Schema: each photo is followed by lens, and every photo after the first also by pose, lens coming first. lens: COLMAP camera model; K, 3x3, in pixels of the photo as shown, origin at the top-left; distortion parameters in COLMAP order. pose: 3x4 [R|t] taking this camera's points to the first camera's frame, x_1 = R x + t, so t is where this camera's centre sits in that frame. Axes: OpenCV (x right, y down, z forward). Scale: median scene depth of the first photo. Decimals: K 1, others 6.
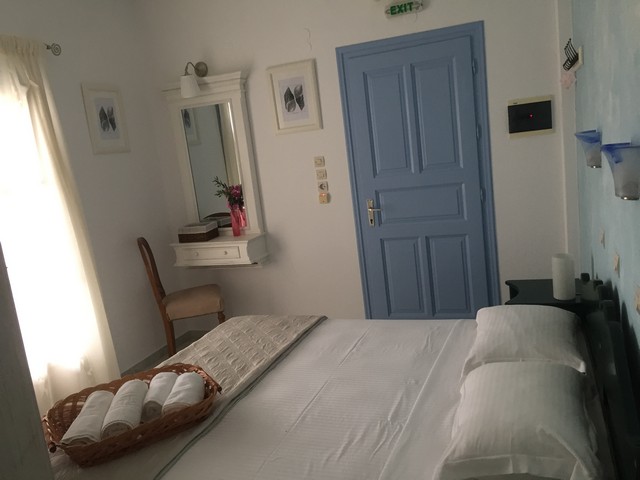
lens RADIAL K [[544.0, 0, 318.9], [0, 544.0, 242.6], [0, 0, 1]] dist [0.106243, -0.153363]
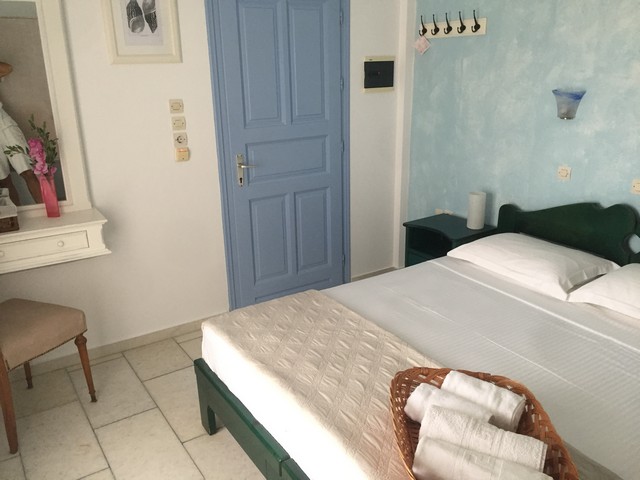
lens RADIAL K [[544.0, 0, 318.9], [0, 544.0, 242.6], [0, 0, 1]] dist [0.106243, -0.153363]
pose [[0.595715, -0.151871, 0.788707, -0.532437], [0.094158, 0.988395, 0.119204, -0.033289], [-0.797658, 0.003251, 0.603102, 0.385368]]
